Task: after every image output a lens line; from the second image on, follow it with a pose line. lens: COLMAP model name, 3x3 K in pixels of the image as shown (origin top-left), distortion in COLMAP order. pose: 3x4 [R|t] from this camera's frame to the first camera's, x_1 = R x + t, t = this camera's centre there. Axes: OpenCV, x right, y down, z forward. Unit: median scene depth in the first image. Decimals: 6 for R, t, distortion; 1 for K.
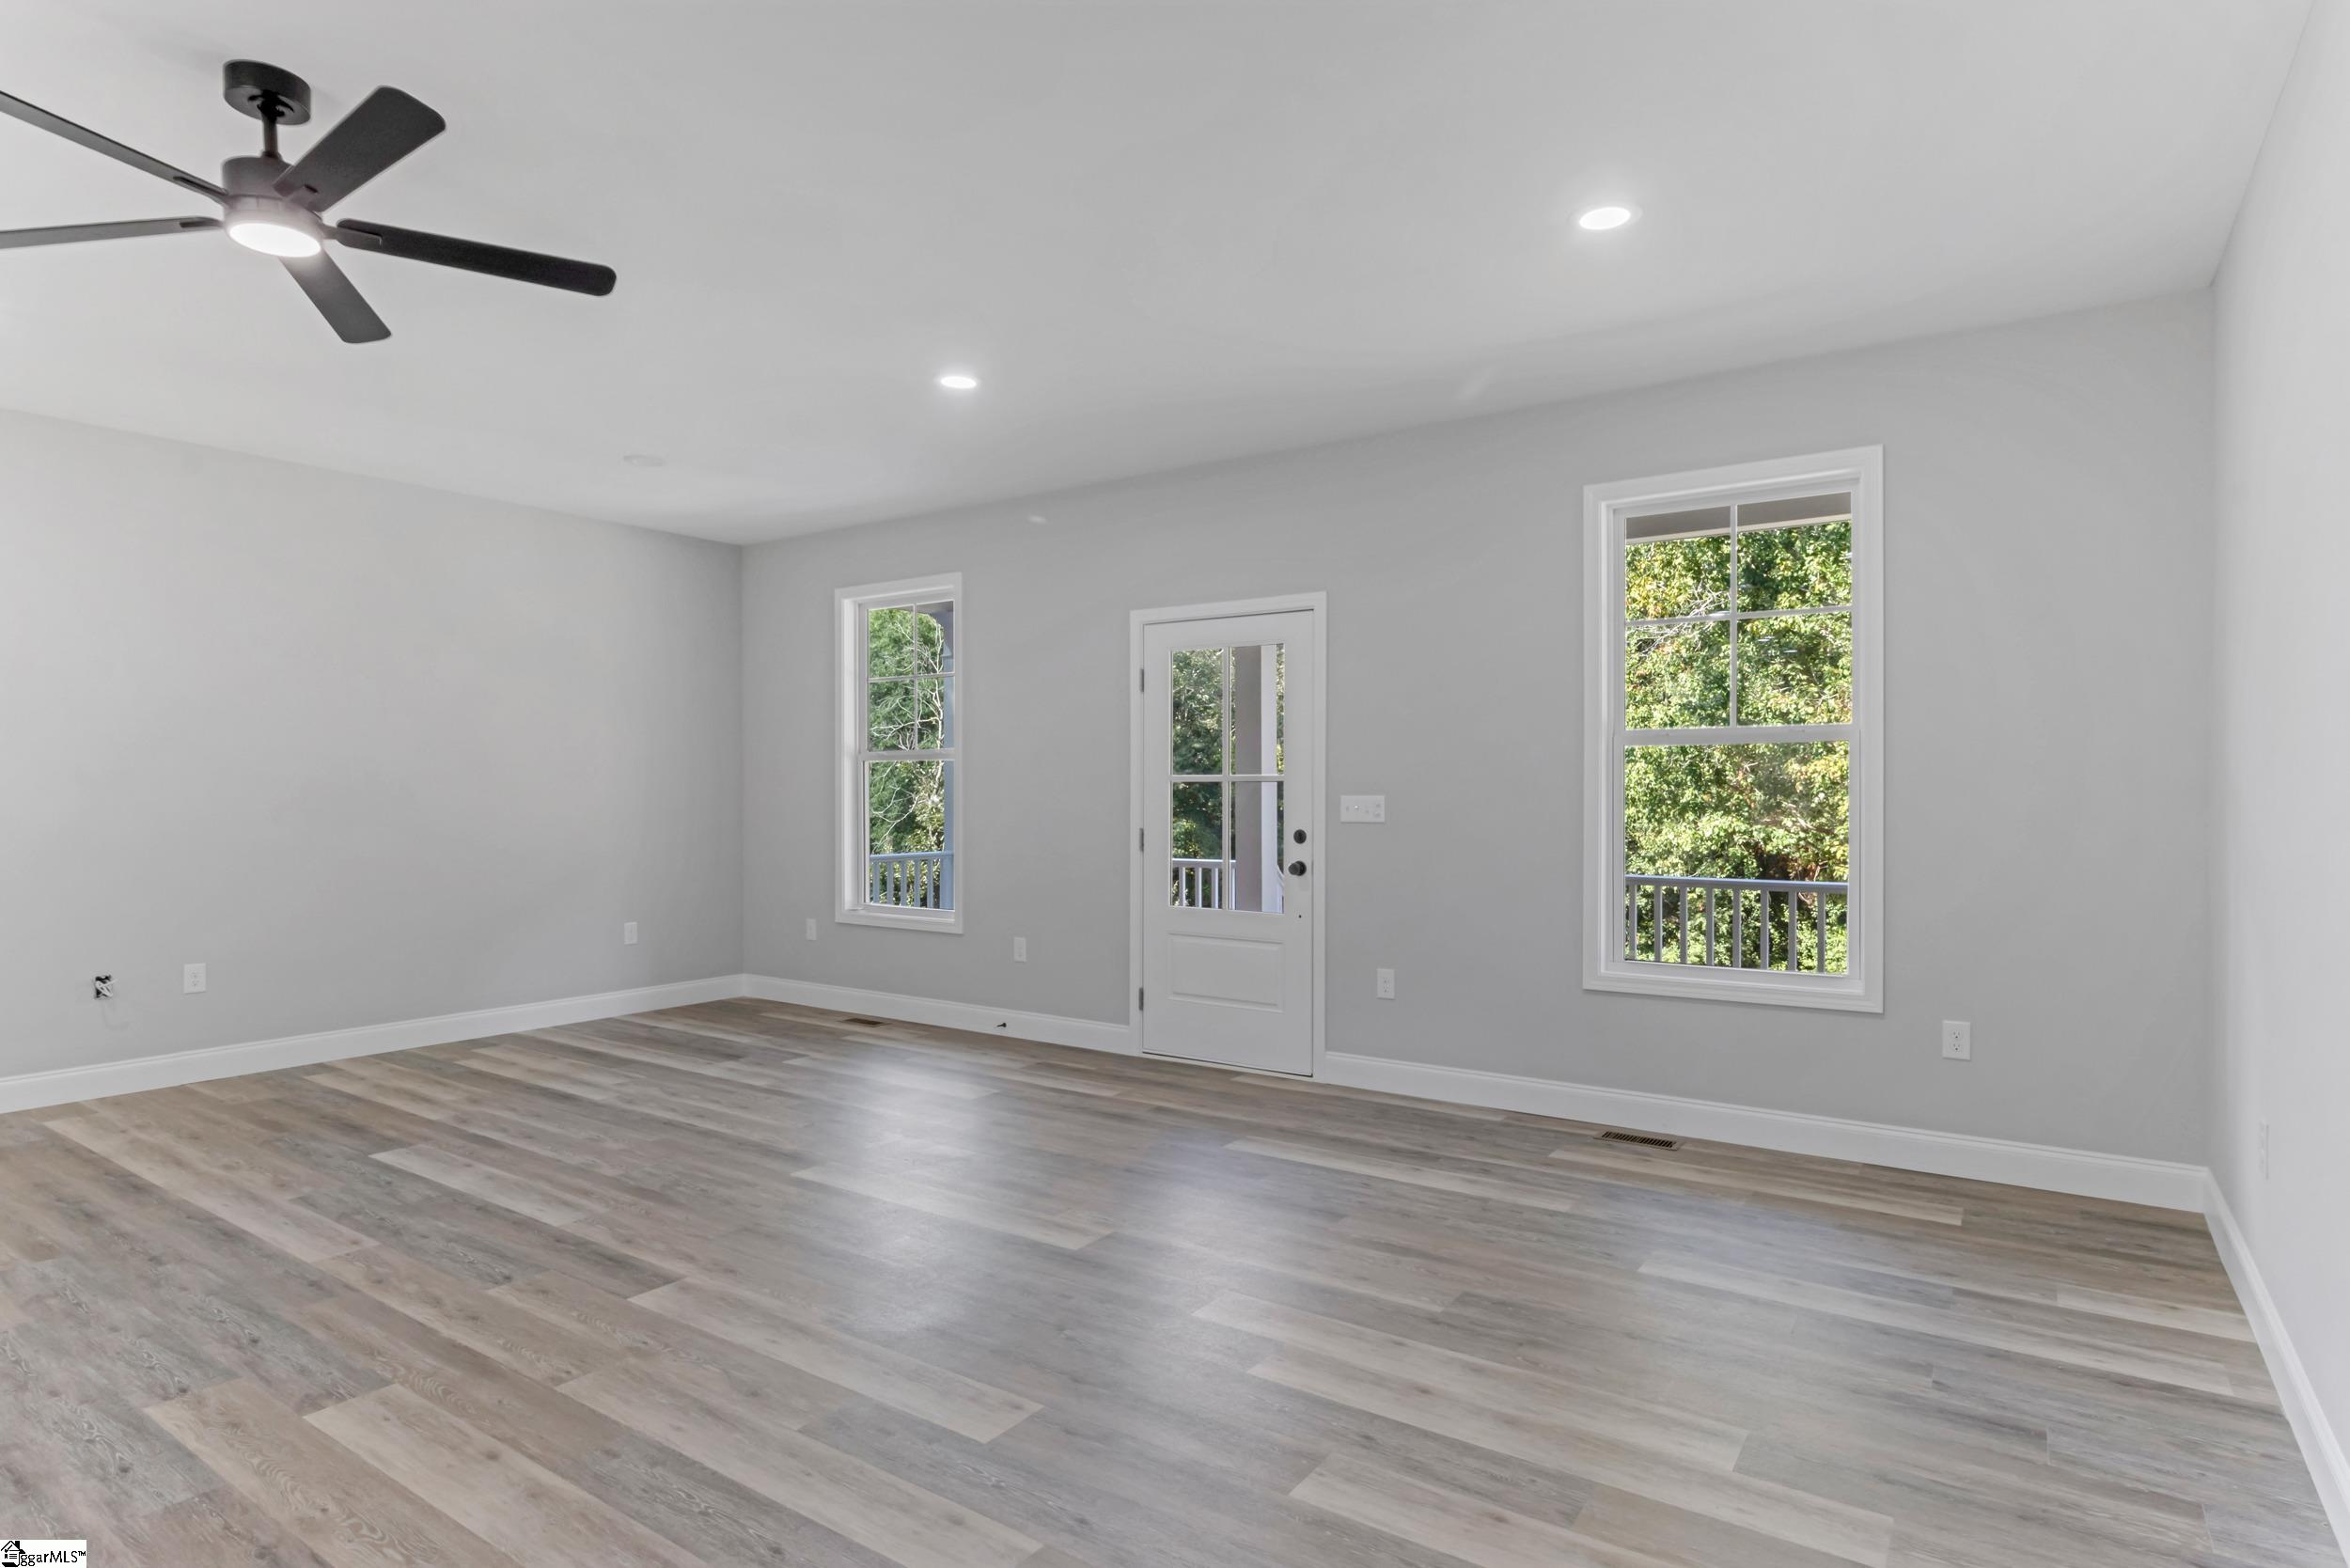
lens RADIAL K [[1255.8, 0, 1175.0], [0, 1255.8, 784.0], [0, 0, 1]] dist [-0.007455, -0.000752]
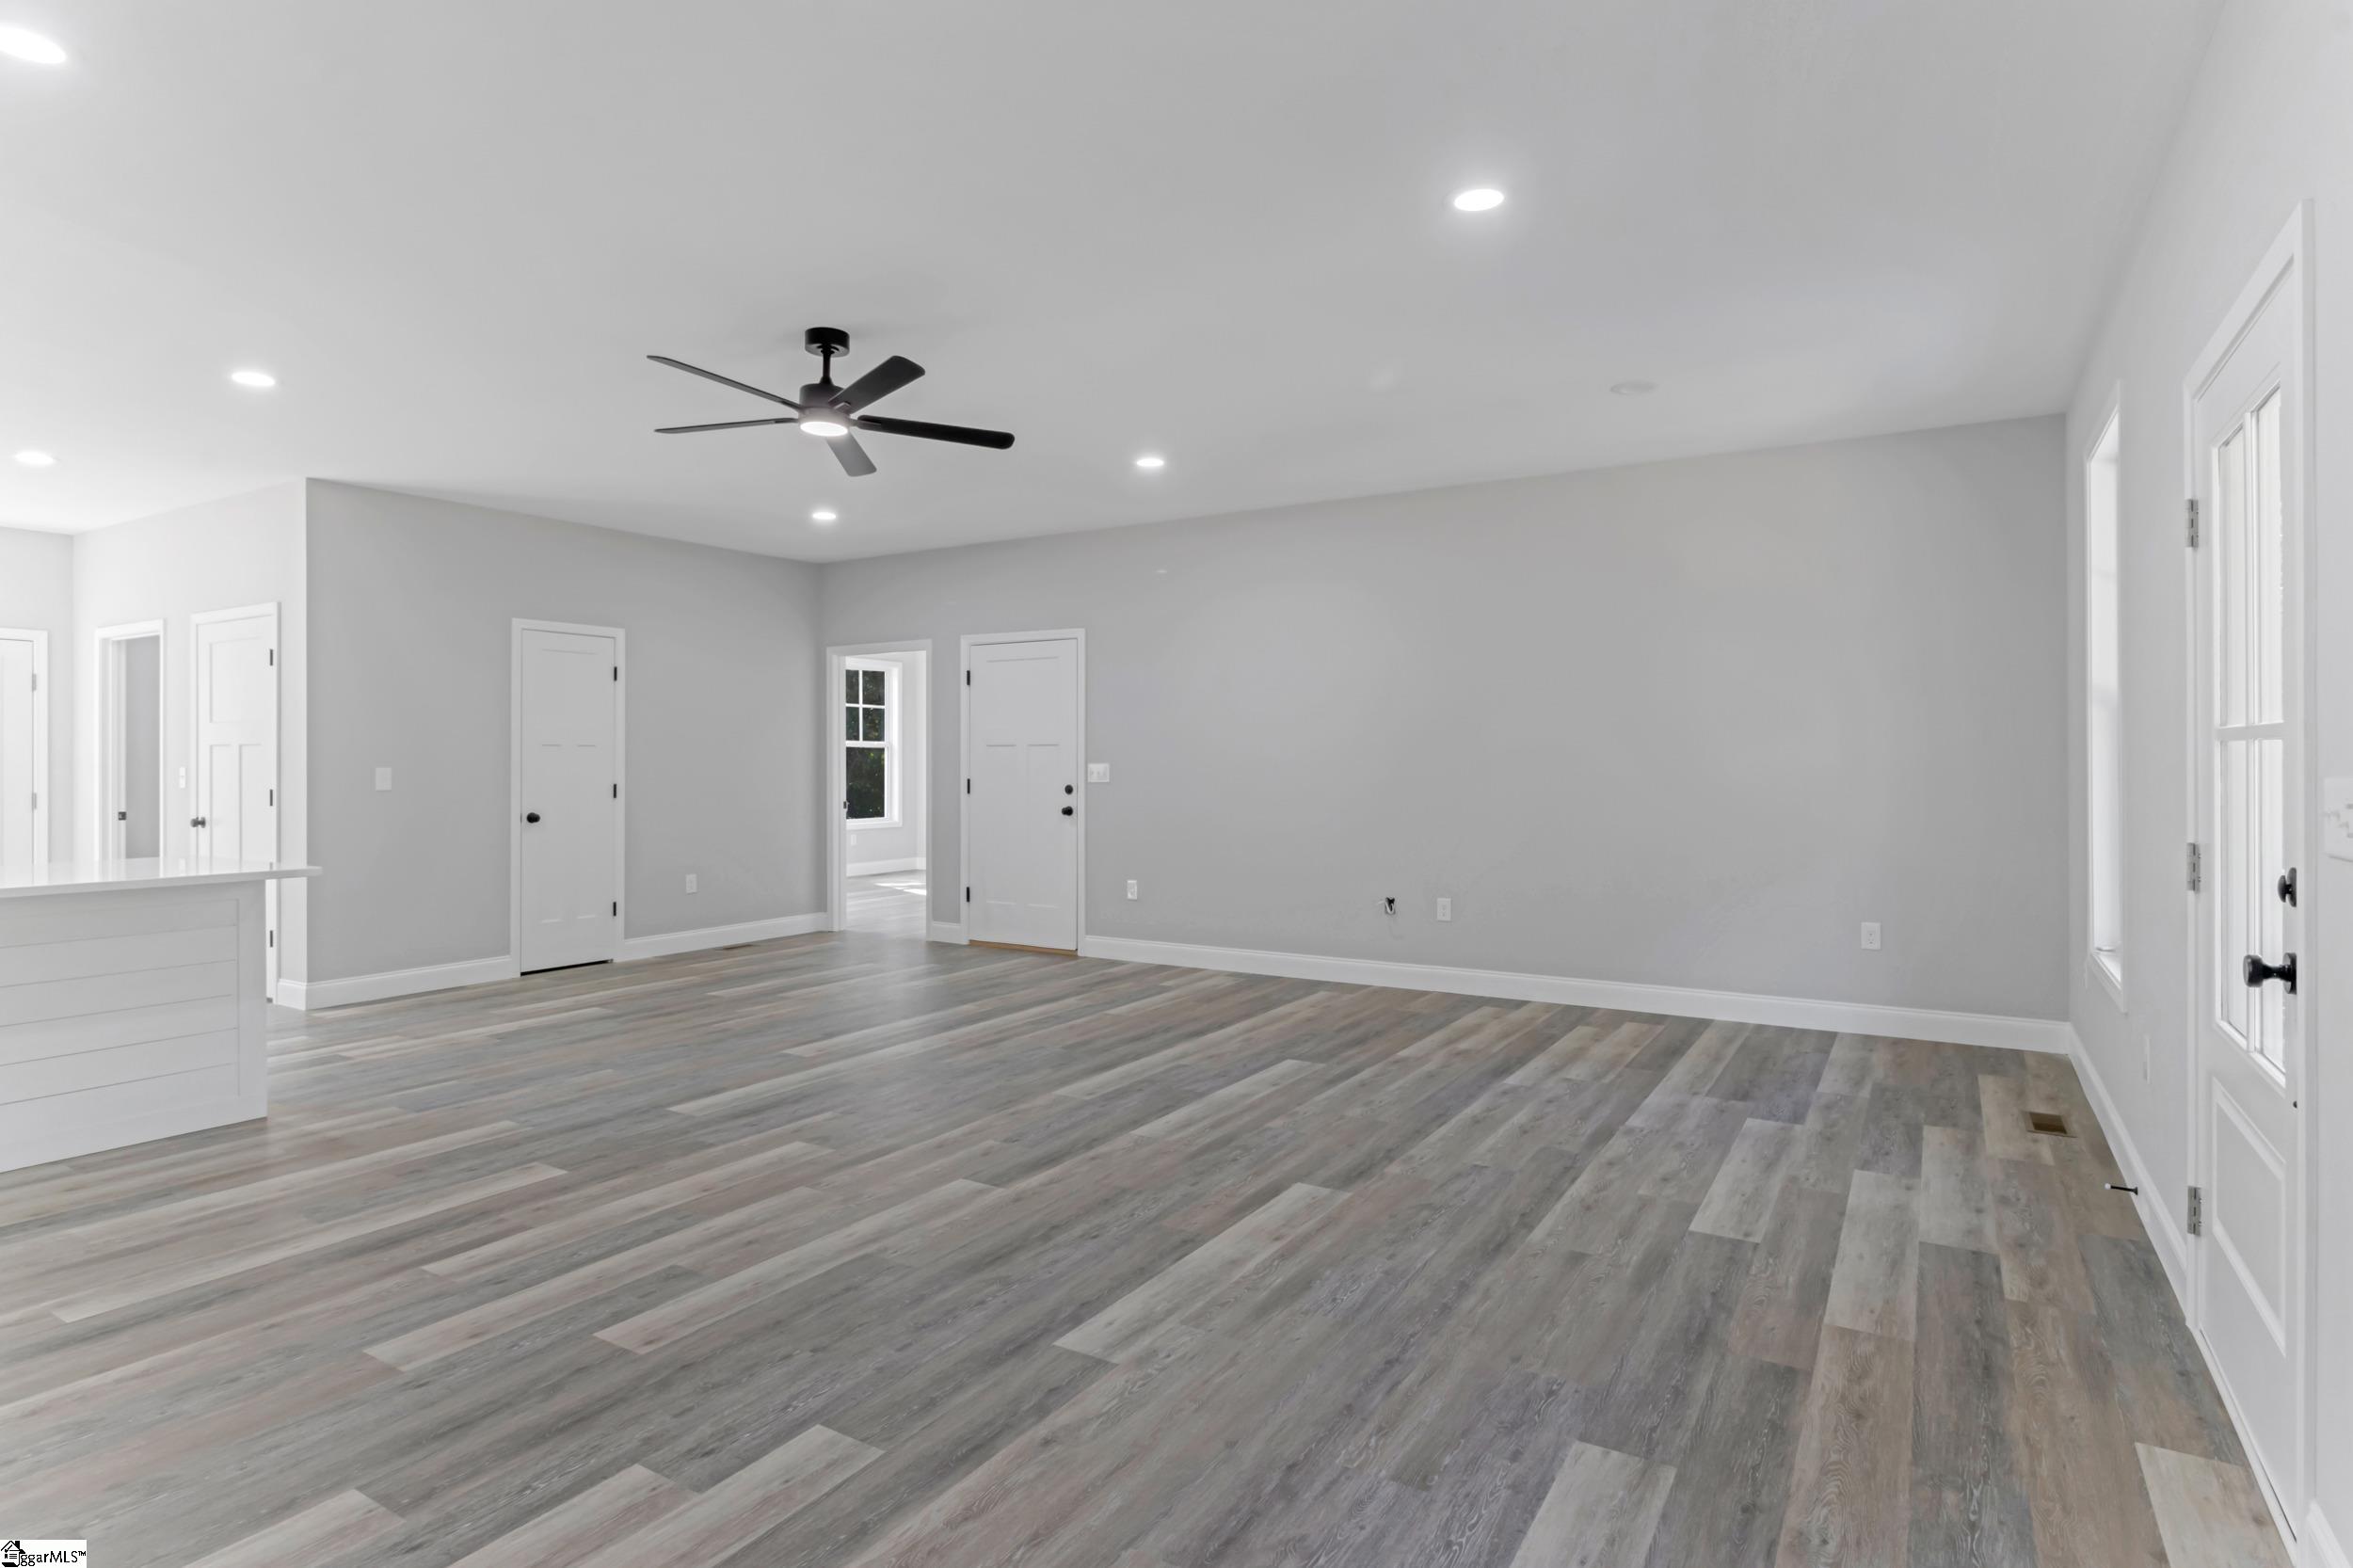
lens RADIAL K [[1220.6, 0, 1176.5], [0, 1220.6, 784.0], [0, 0, 1]] dist [-0.013959, 0.001367]
pose [[0.053922, 0.018076, -0.998382, 0.564016], [0.006634, 0.999808, 0.018460, 0.002143], [0.998523, -0.007619, 0.053791, 0.850814]]
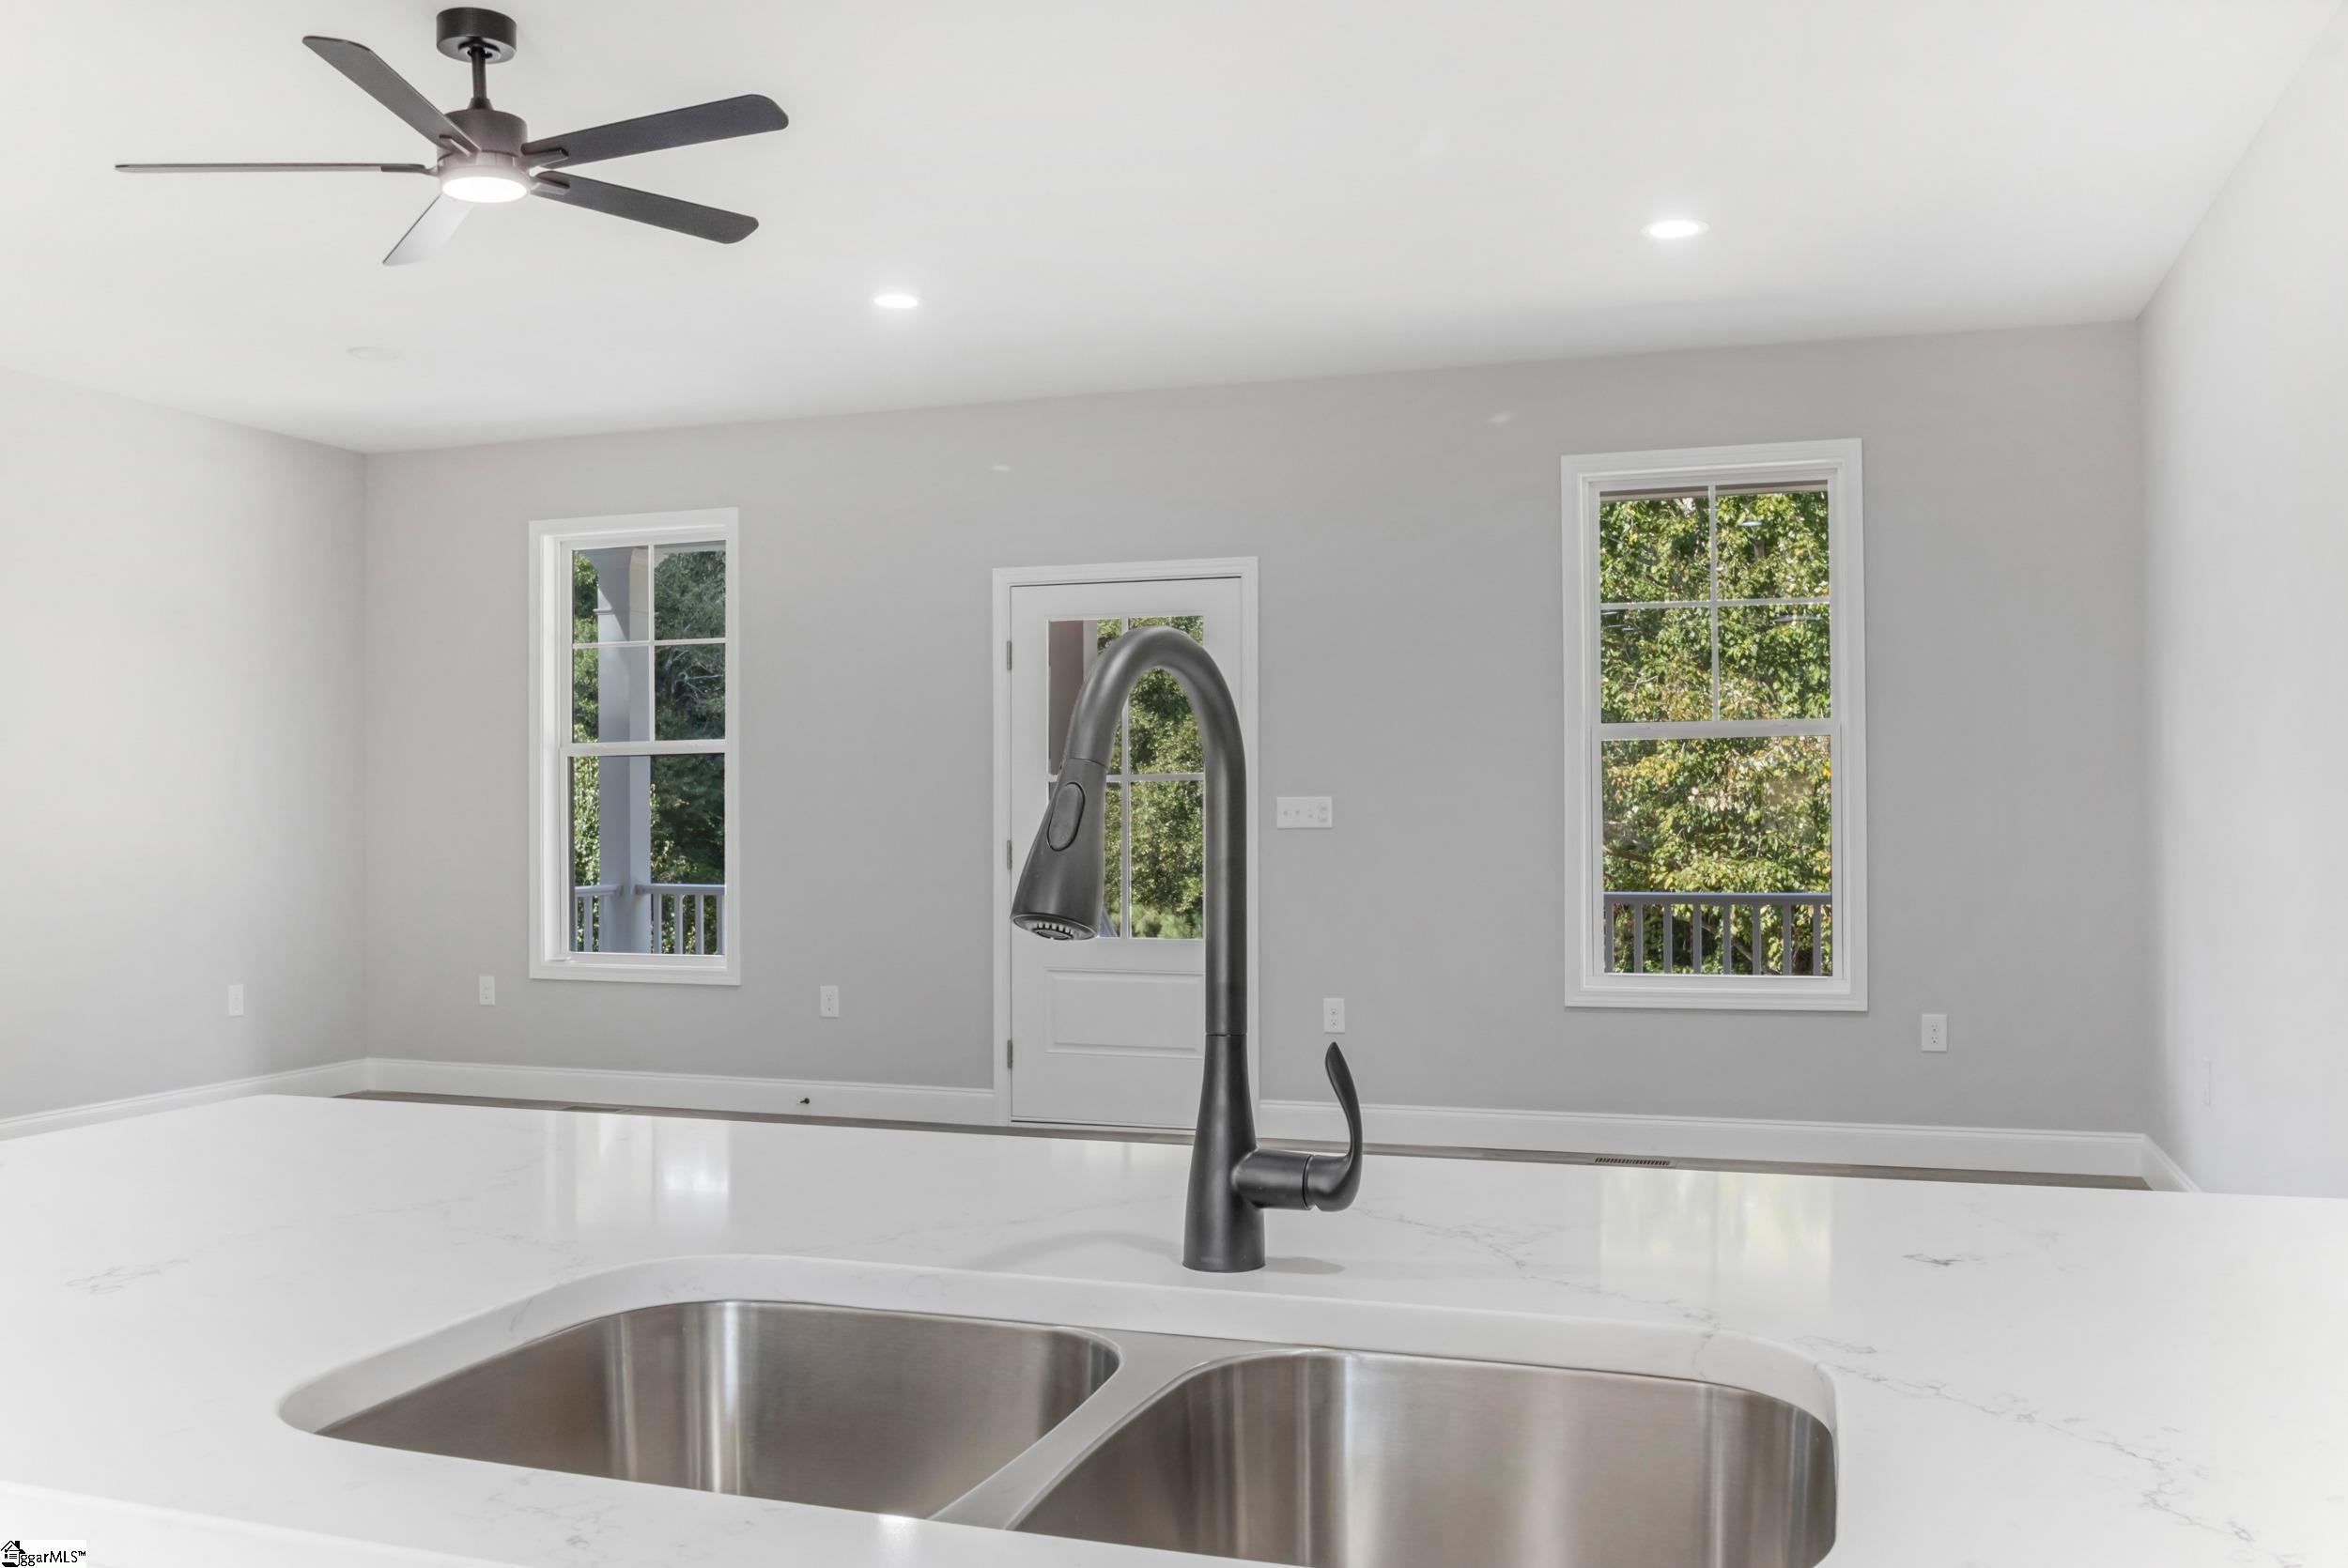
lens RADIAL K [[1970.8, 0, 1174.0], [0, 1970.8, 784.0], [0, 0, 1]] dist [-0.056171, 0.001768]
pose [[0.959968, -0.001590, 0.280106, -0.394021], [0.003987, 0.999960, -0.007987, 0.013566], [-0.280082, 0.008785, 0.959936, -0.332559]]
